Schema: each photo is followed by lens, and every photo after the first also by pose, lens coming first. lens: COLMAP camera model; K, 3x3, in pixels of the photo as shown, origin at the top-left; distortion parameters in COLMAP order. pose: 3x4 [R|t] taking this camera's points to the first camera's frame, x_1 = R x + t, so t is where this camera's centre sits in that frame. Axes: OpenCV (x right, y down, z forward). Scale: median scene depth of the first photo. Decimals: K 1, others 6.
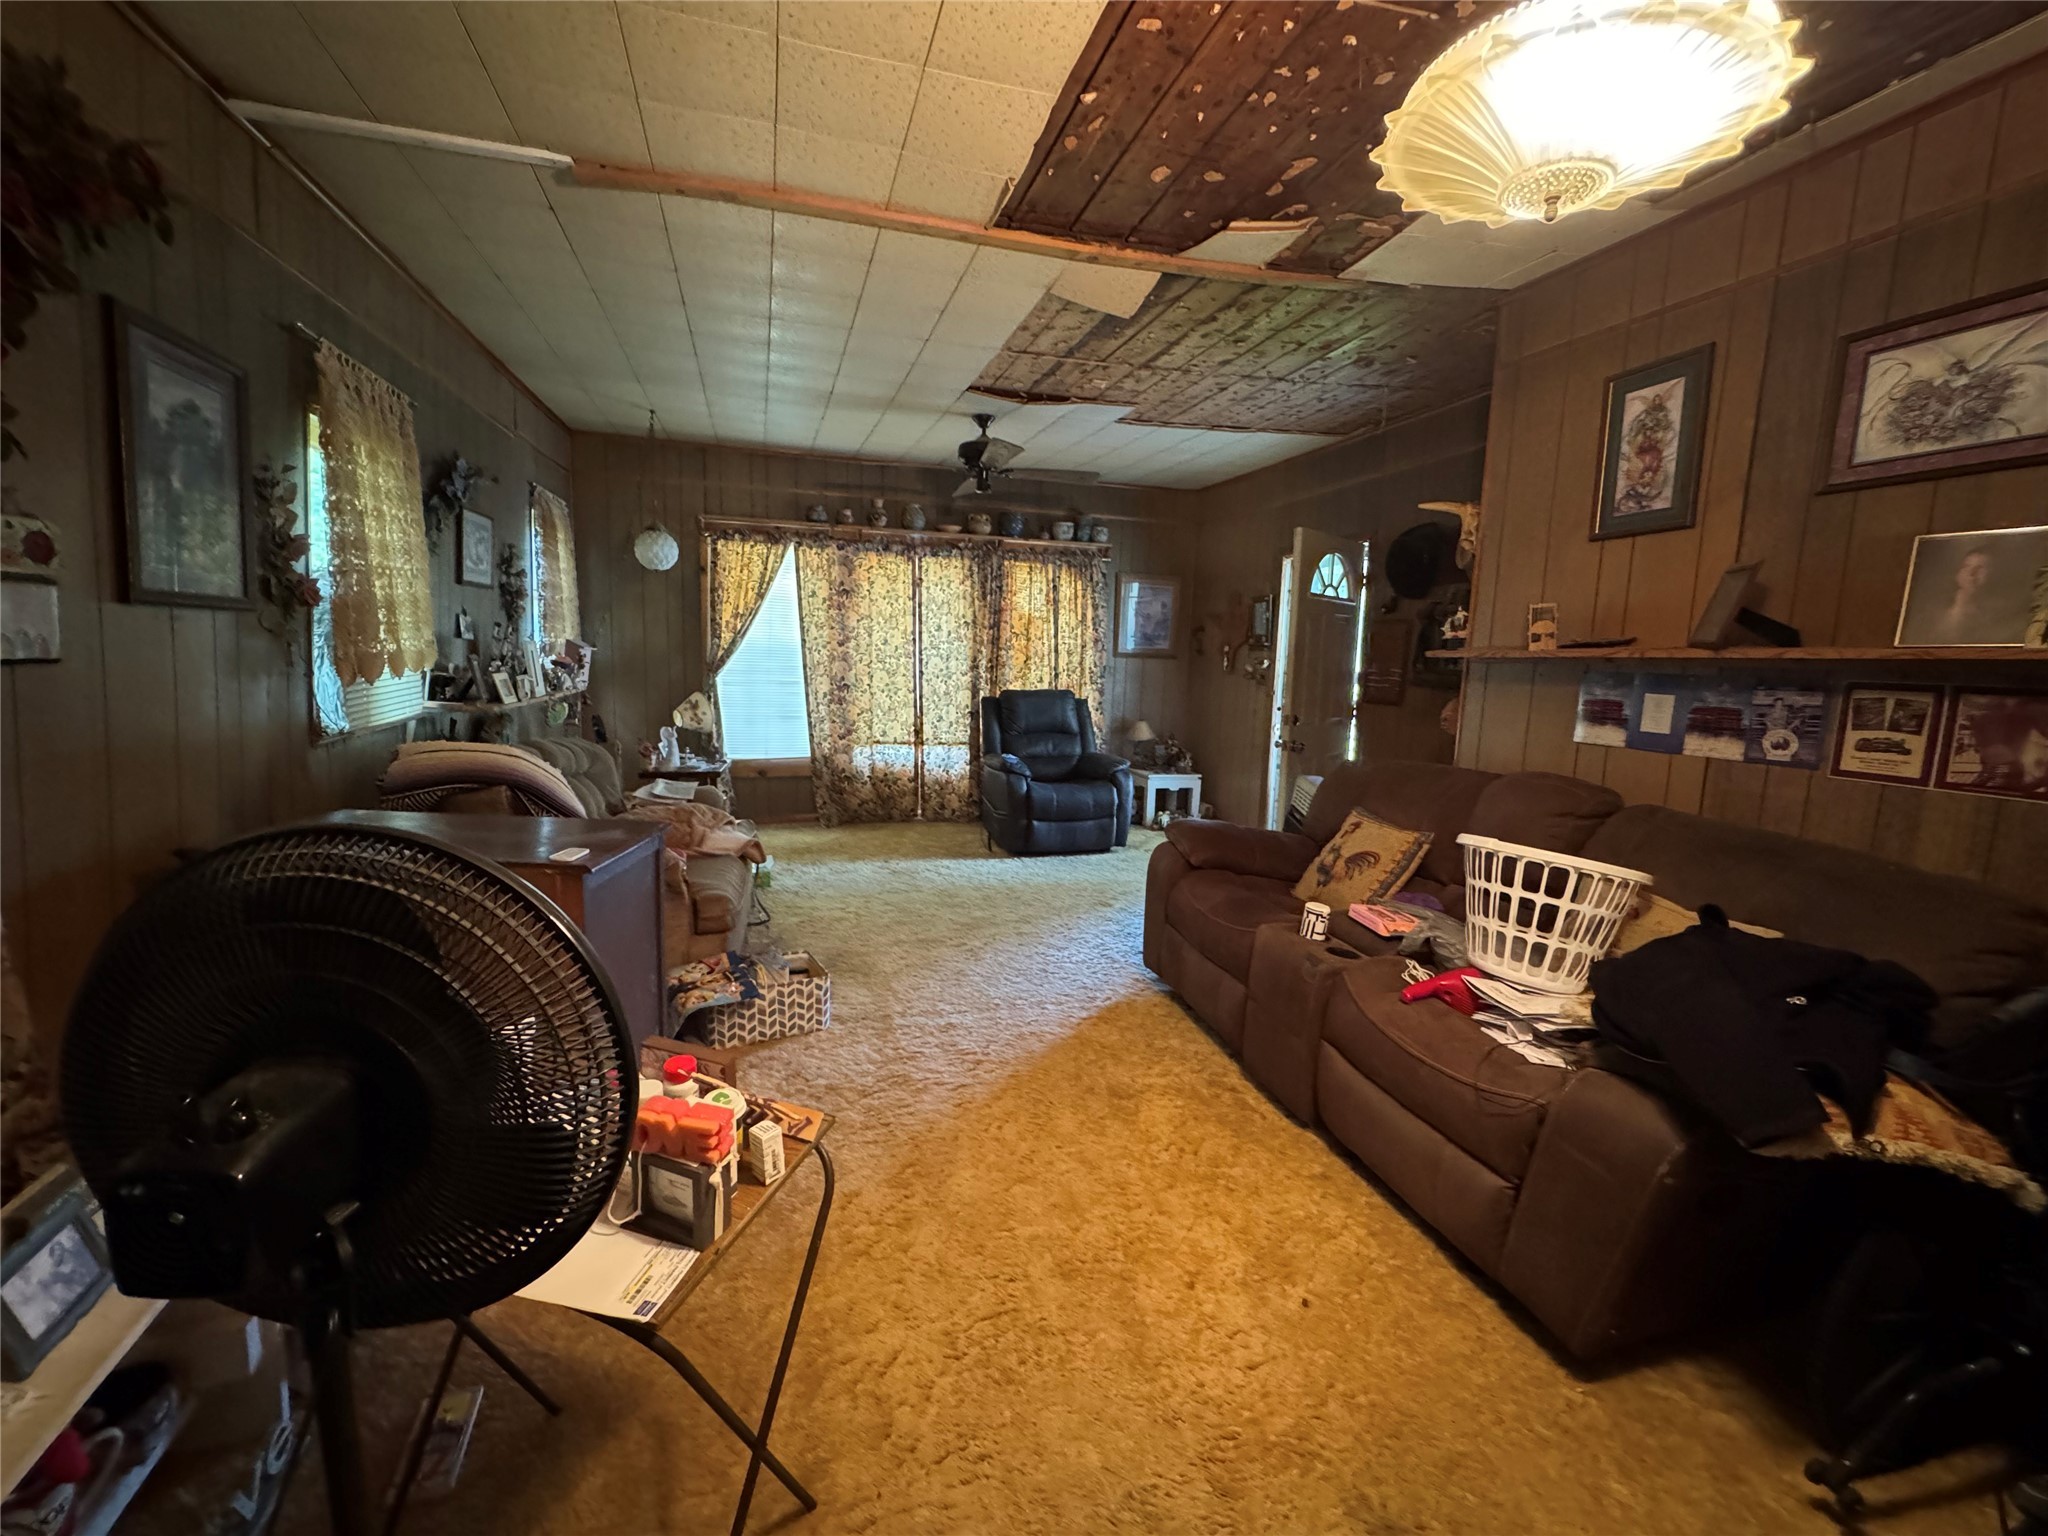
lens RADIAL K [[820.4, 0, 1017.0], [0, 820.4, 757.5], [0, 0, 1]] dist [-0.002719, 0.000231]
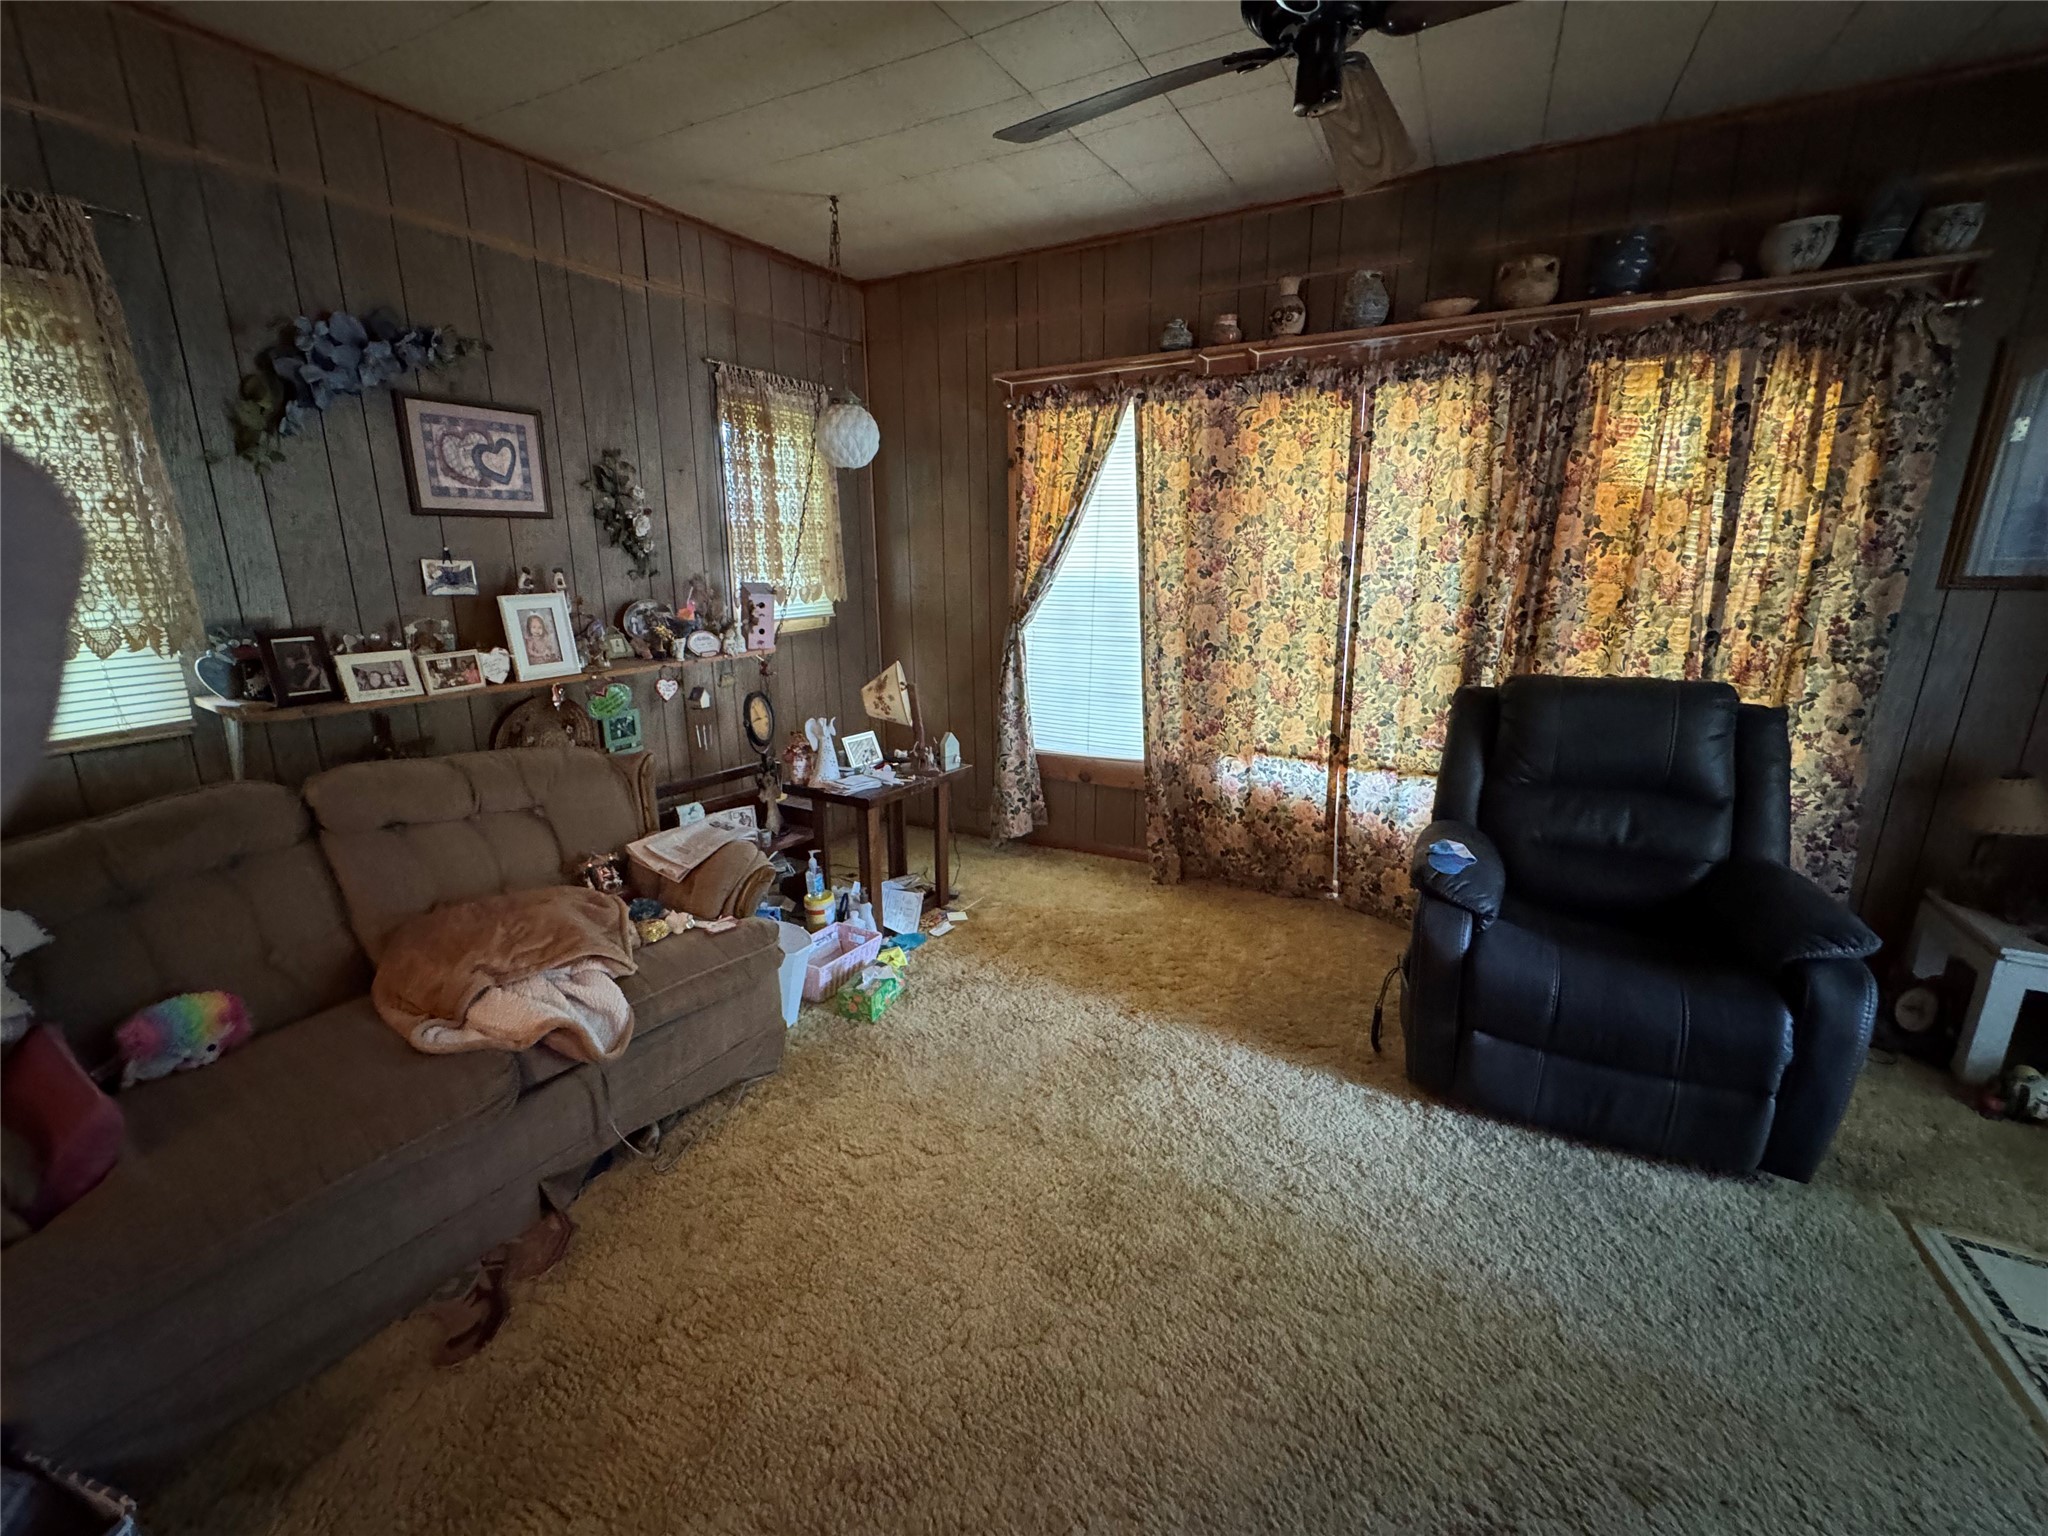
lens RADIAL K [[820.4, 0, 1010.5], [0, 820.4, 764.5], [0, 0, 1]] dist [-0.002719, 0.000231]
pose [[0.702481, 0.140818, -0.697632, 0.099749], [-0.065184, 0.988840, 0.133962, -0.073052], [0.708711, -0.048631, 0.703821, 0.487742]]
